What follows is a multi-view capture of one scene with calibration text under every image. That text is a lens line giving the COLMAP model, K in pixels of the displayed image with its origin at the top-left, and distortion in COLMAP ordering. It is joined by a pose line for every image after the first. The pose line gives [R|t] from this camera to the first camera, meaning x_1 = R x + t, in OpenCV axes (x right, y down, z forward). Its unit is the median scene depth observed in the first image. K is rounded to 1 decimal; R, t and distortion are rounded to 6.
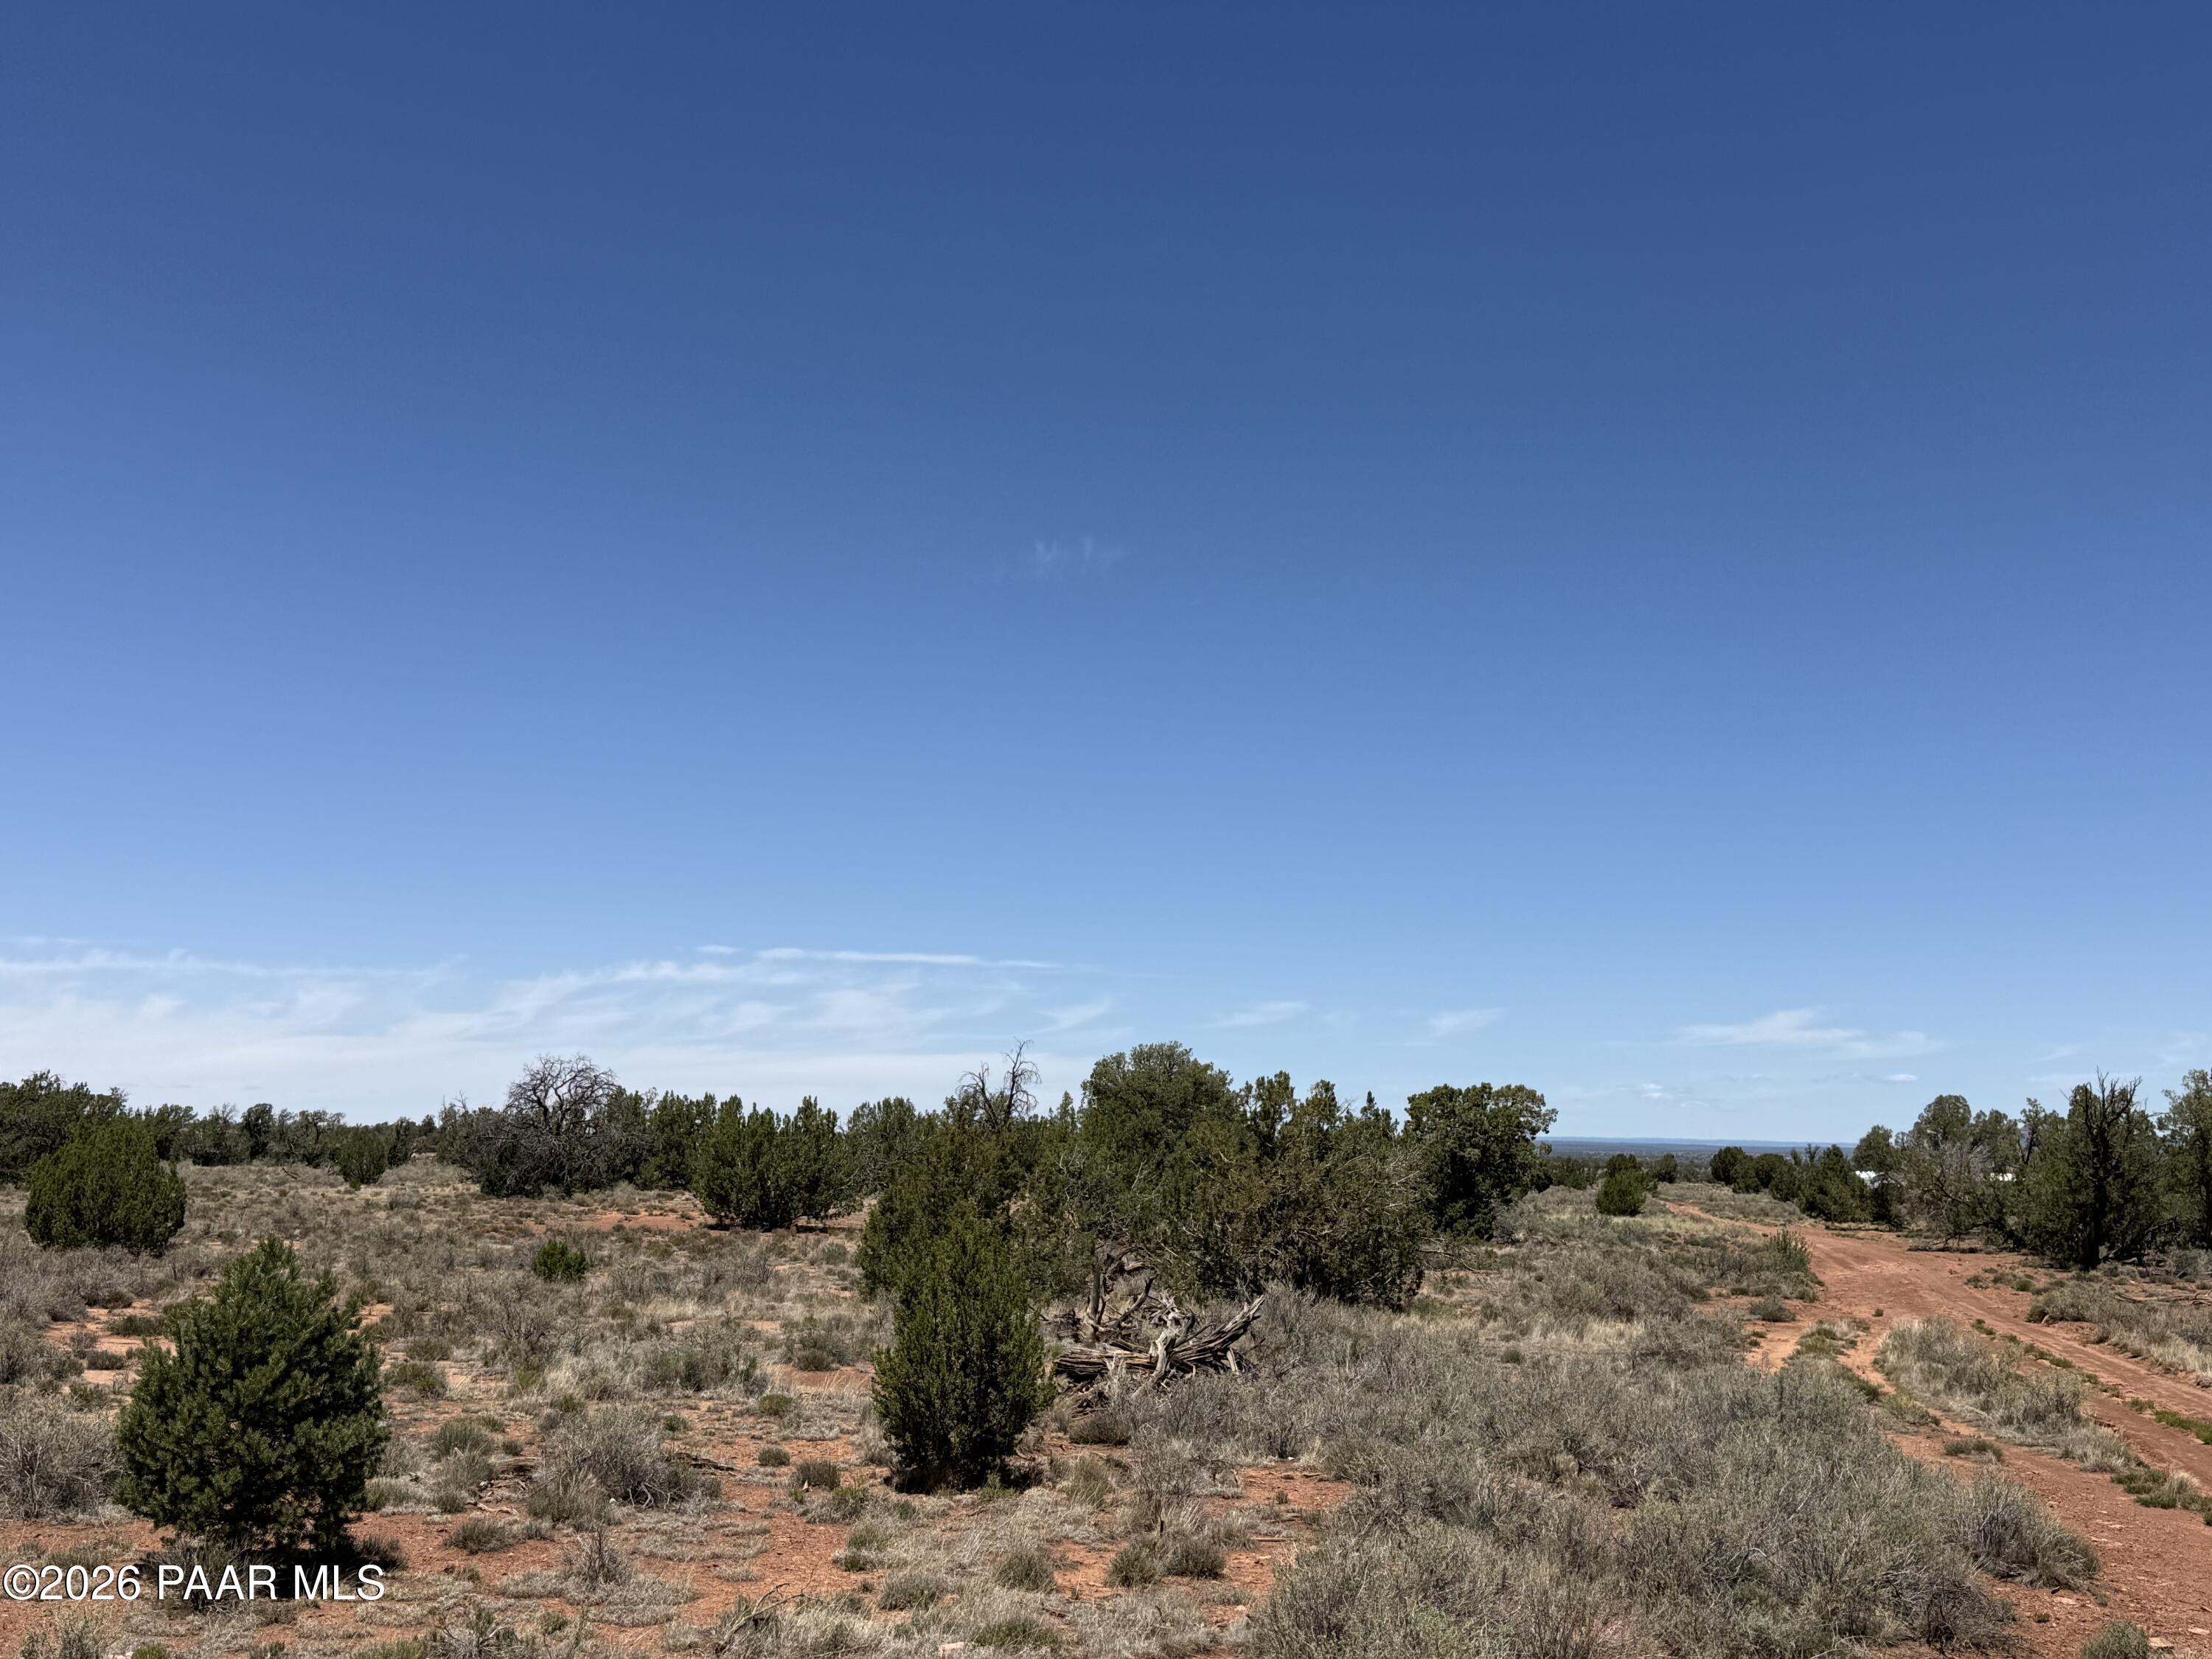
lens RADIAL K [[2467.3, 0, 1113.3], [0, 2467.3, 840.7], [0, 0, 1]] dist [0.088840, 0.000000]
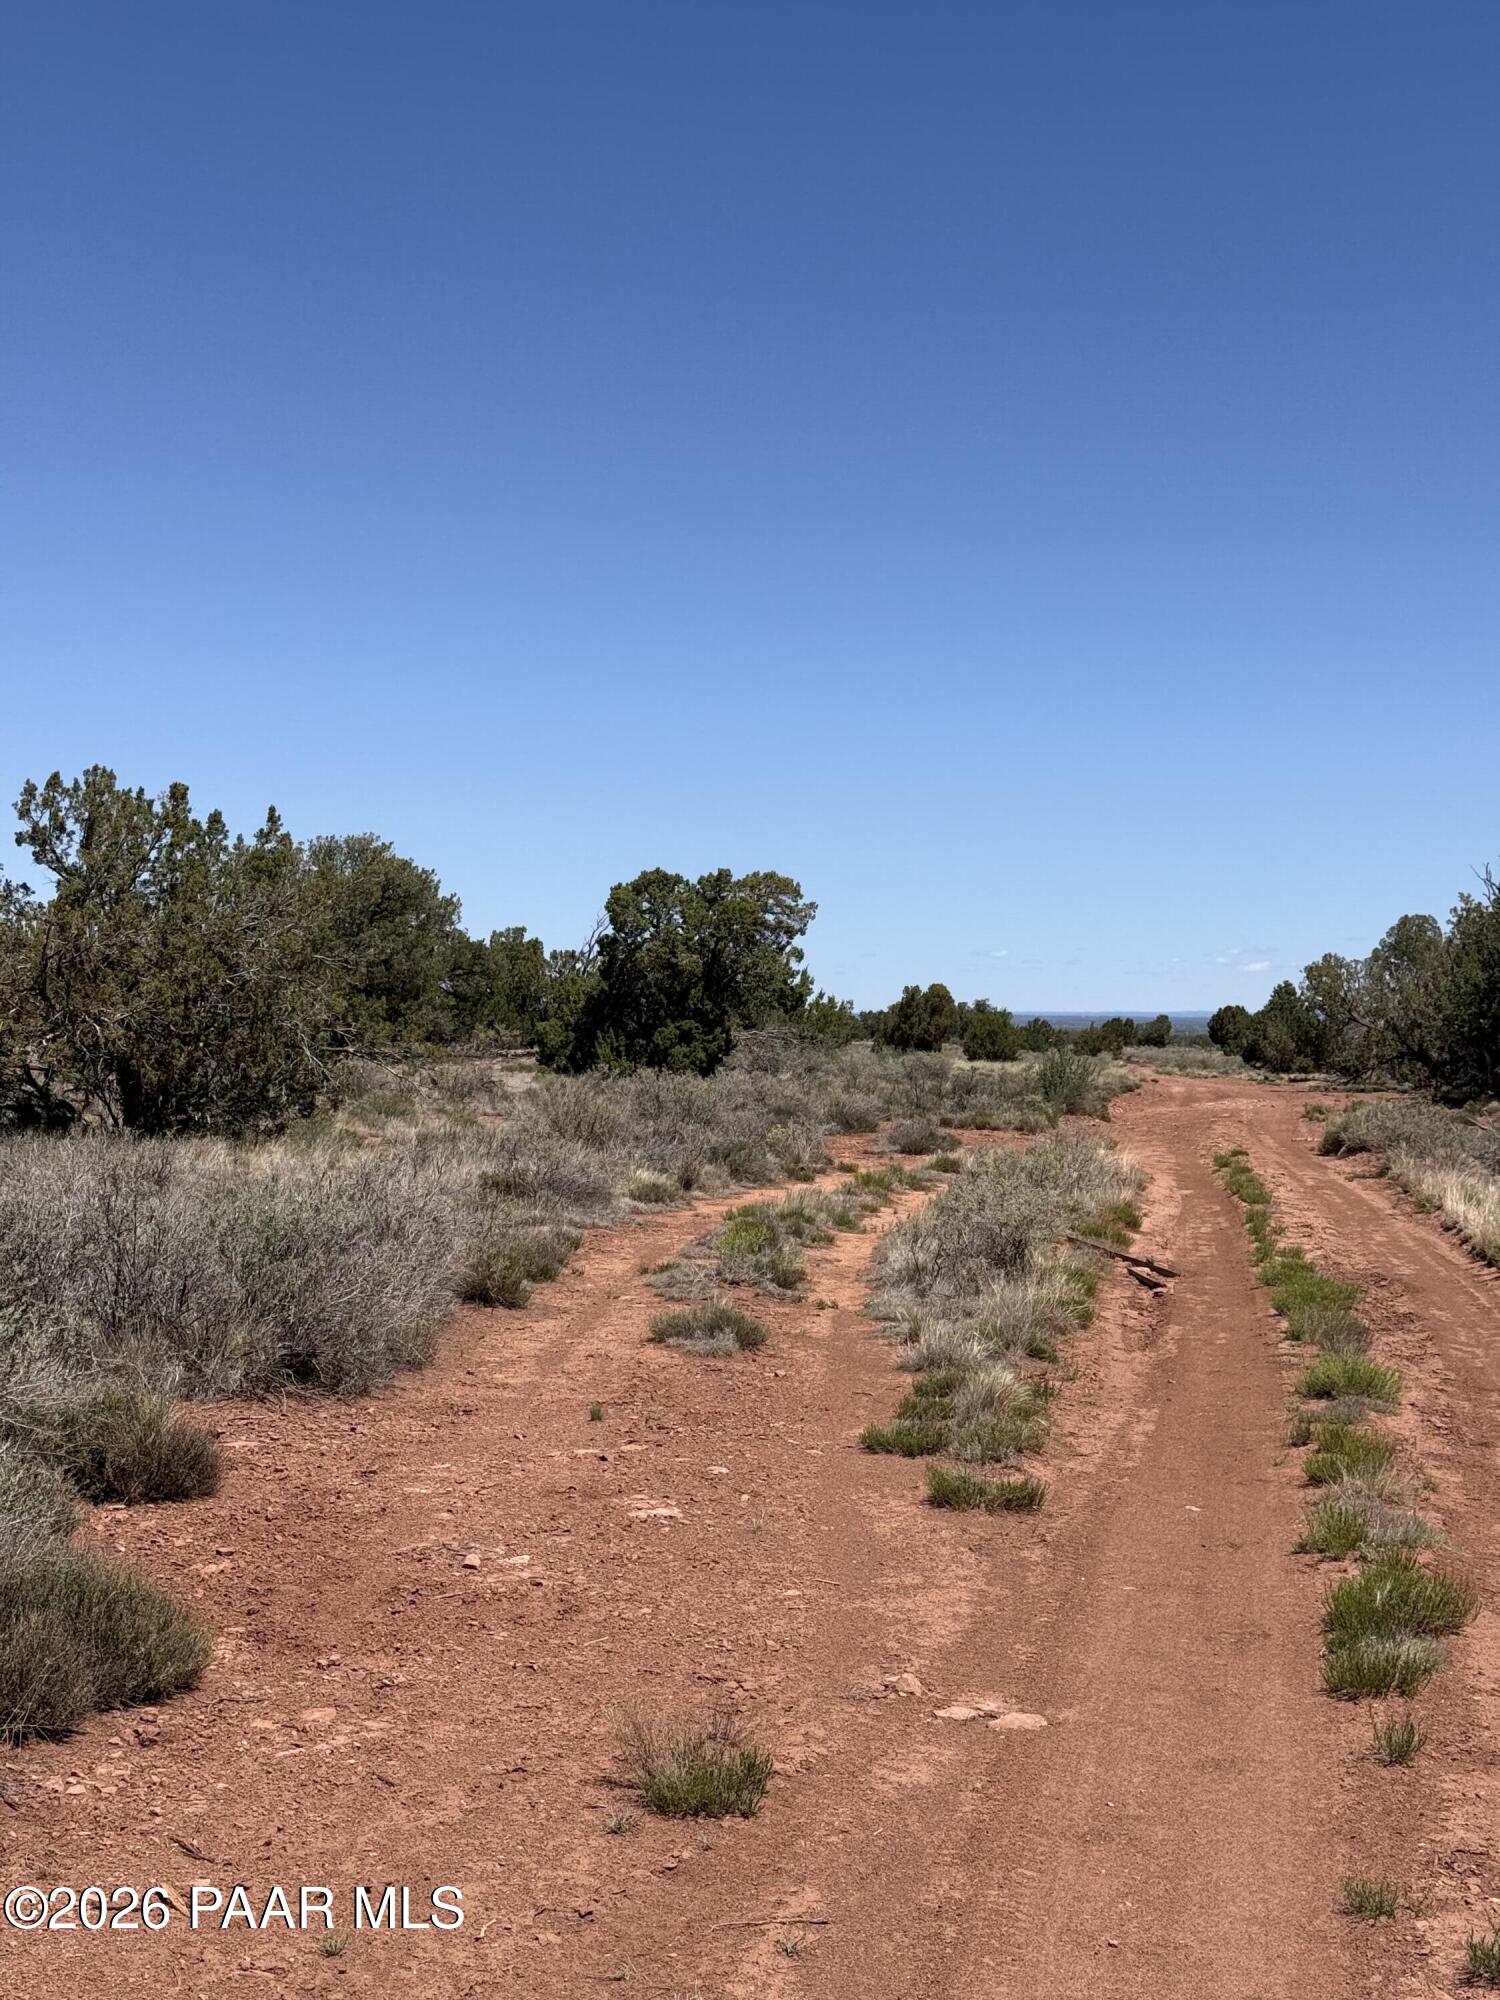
lens RADIAL K [[2739.9, 0, 750.1], [0, 2739.9, 997.4], [0, 0, 1]] dist [-0.028373, 0.000000]
pose [[0.999377, -0.003618, 0.035116, 0.146789], [-0.000224, 0.994064, 0.108798, 0.053499], [-0.035301, -0.108738, 0.993443, 0.211117]]
